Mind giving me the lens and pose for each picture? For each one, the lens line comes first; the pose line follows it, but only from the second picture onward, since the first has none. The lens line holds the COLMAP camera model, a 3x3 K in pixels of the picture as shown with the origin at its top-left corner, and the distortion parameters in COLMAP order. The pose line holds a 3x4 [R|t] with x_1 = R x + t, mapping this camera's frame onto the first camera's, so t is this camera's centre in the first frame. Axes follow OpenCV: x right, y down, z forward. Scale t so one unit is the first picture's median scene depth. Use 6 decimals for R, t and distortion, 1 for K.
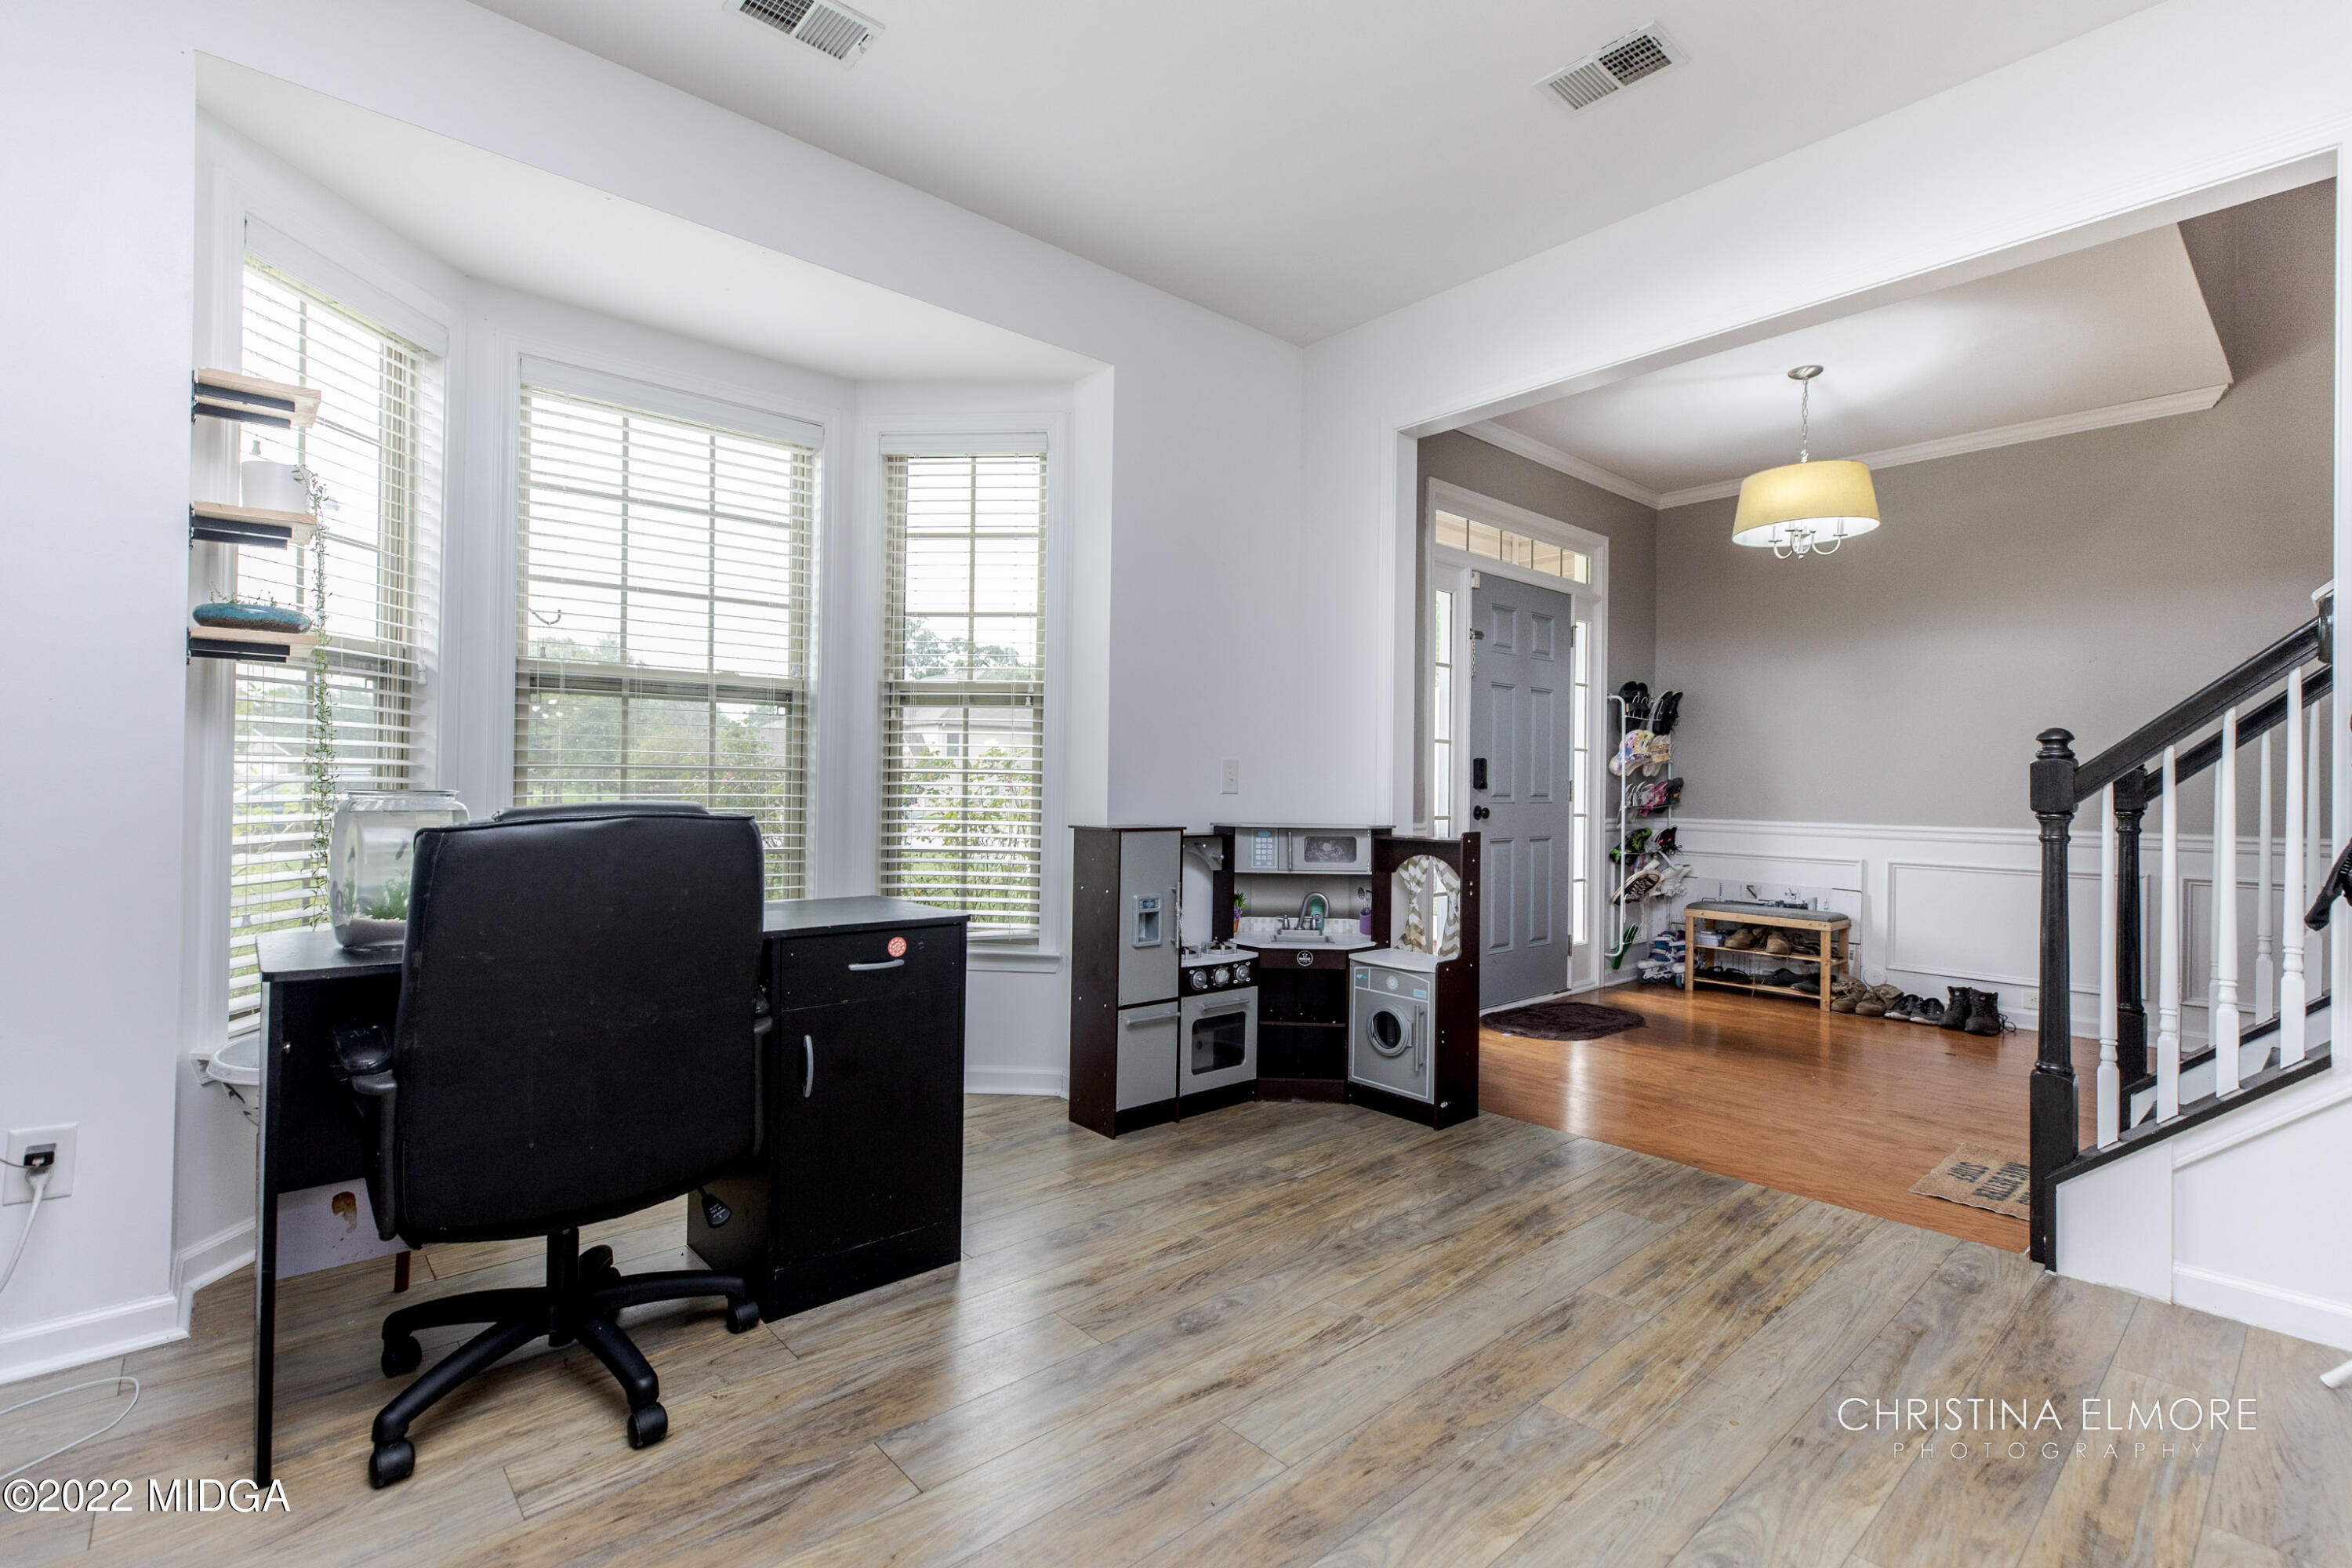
lens RADIAL K [[1094.4, 0, 1203.9], [0, 1094.4, 780.7], [0, 0, 1]] dist [0.002749, 0.000070]
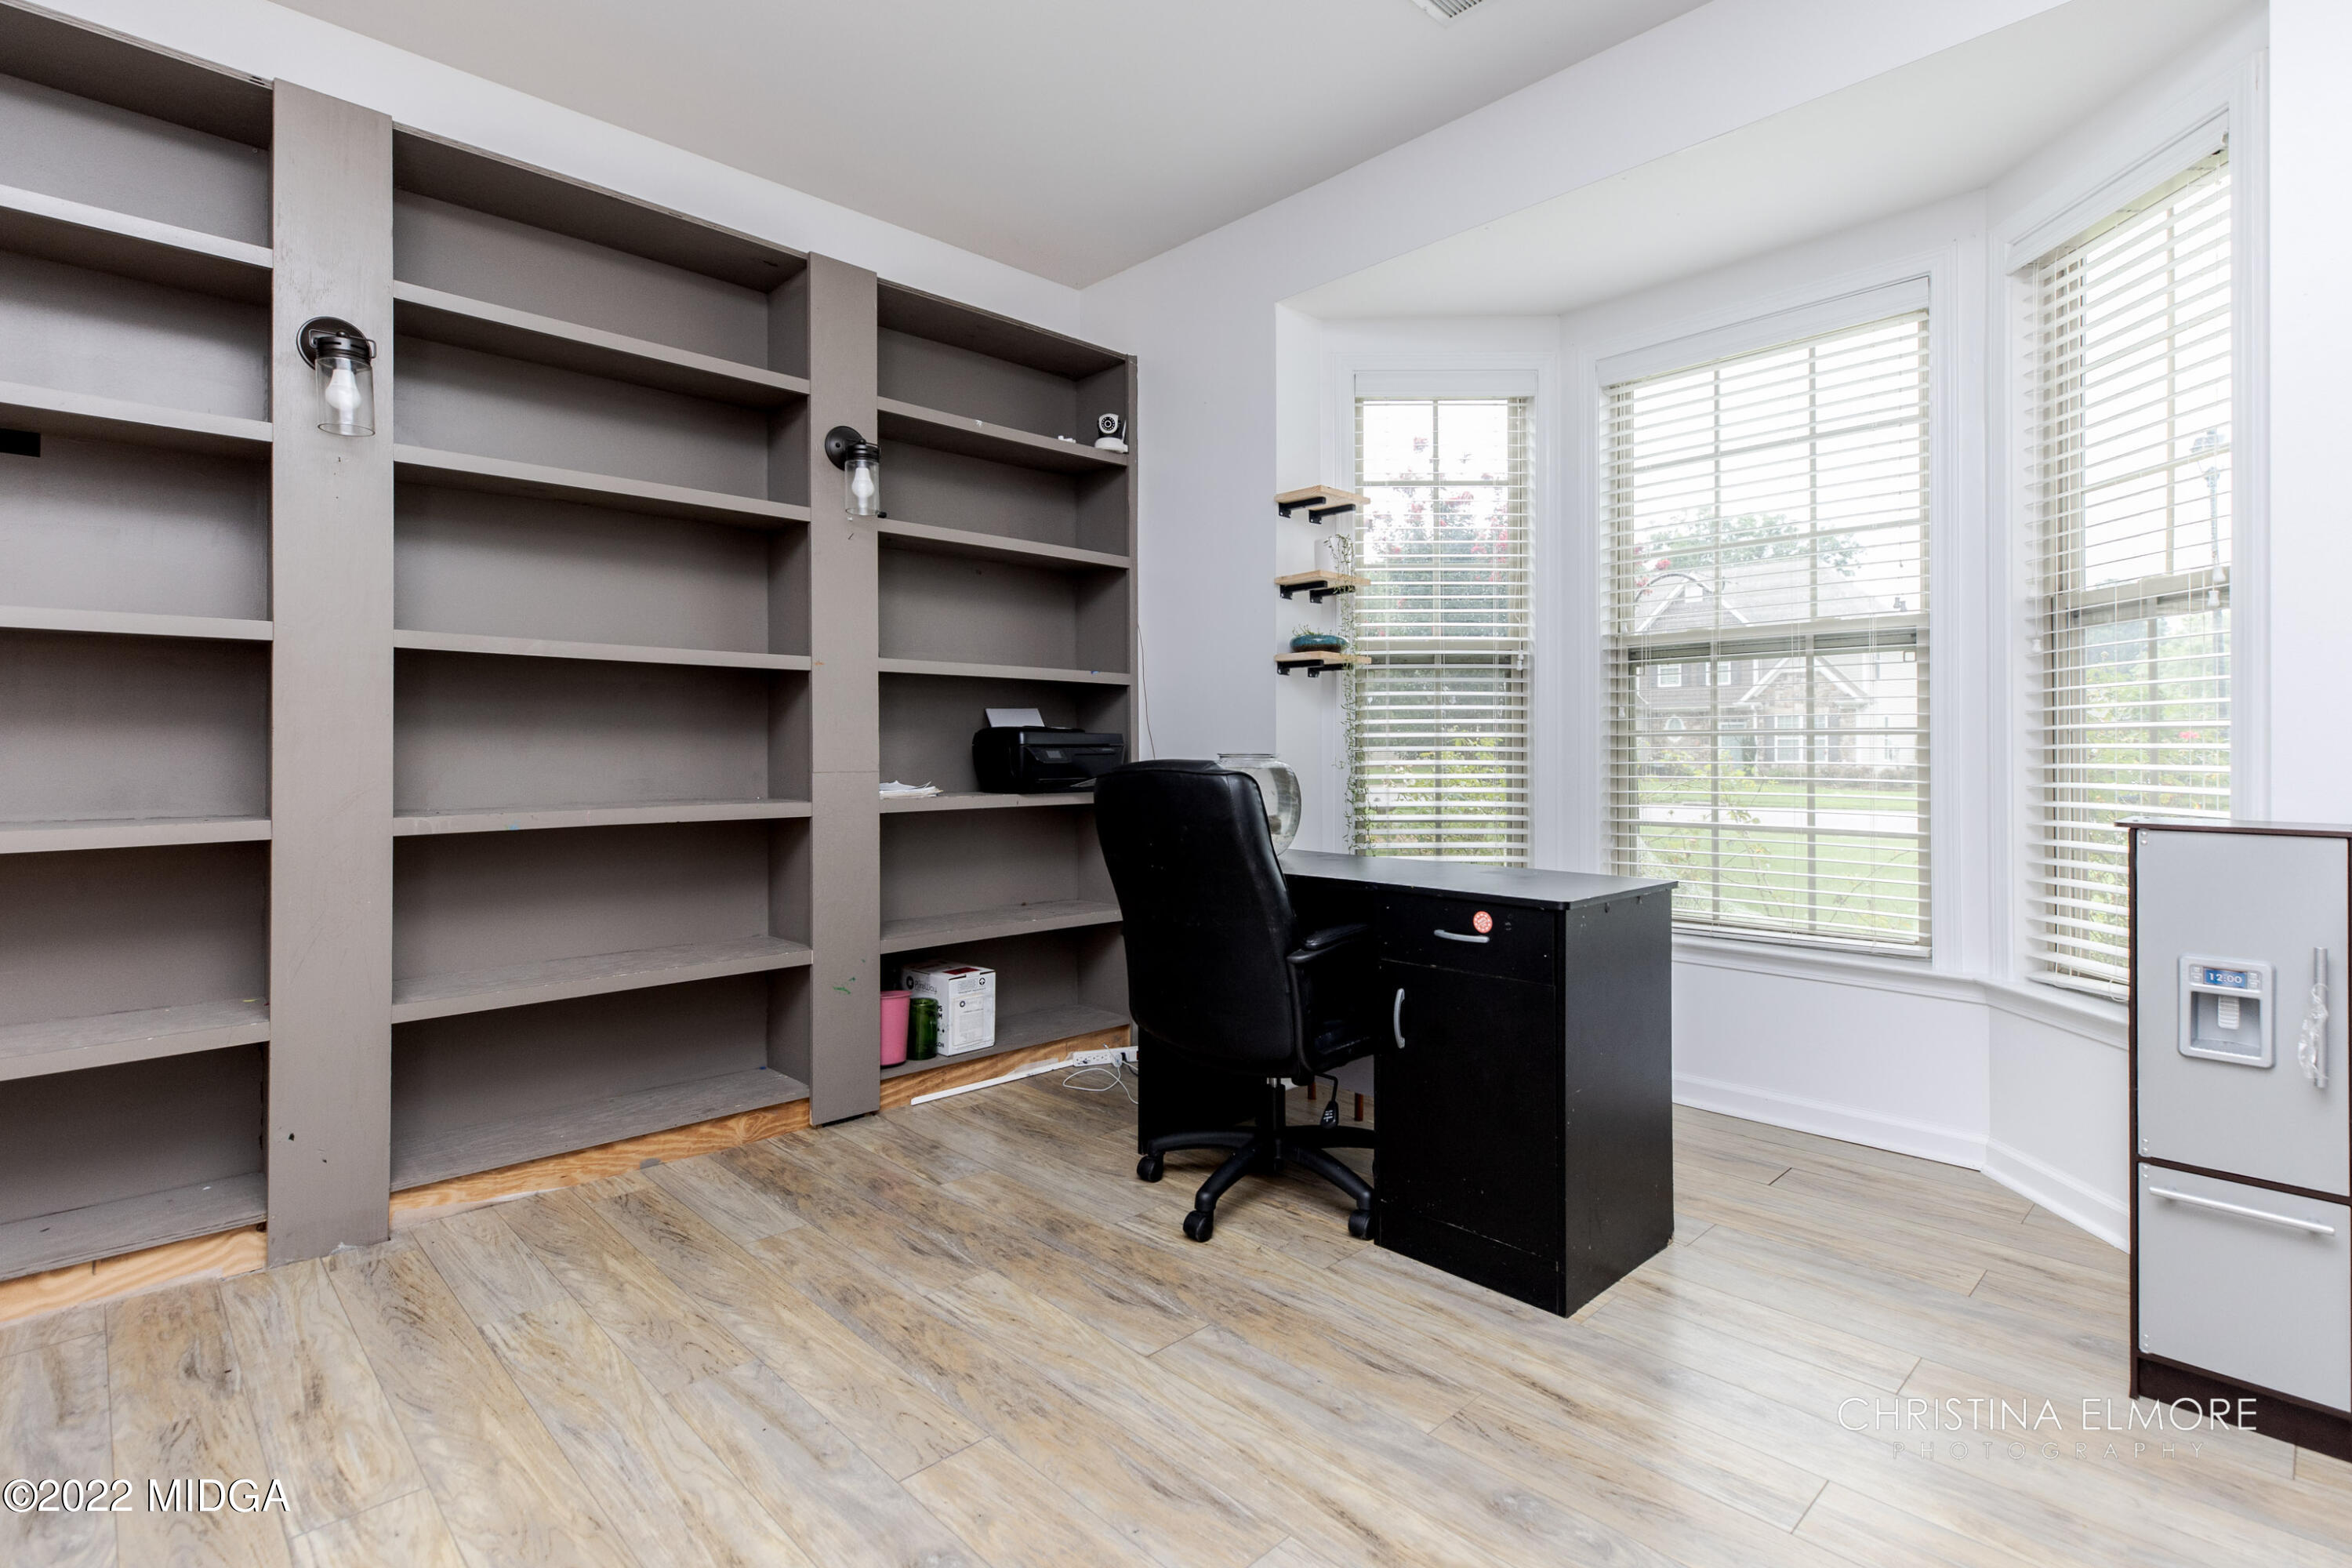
lens RADIAL K [[1142.5, 0, 1134.0], [0, 1142.5, 750.2], [0, 0, 1]] dist [0.028609, 0.000062]
pose [[-0.006156, -0.011930, -0.999910, 0.544861], [0.003396, 0.999923, -0.011951, 0.013948], [0.999975, -0.003469, -0.006115, 0.562898]]
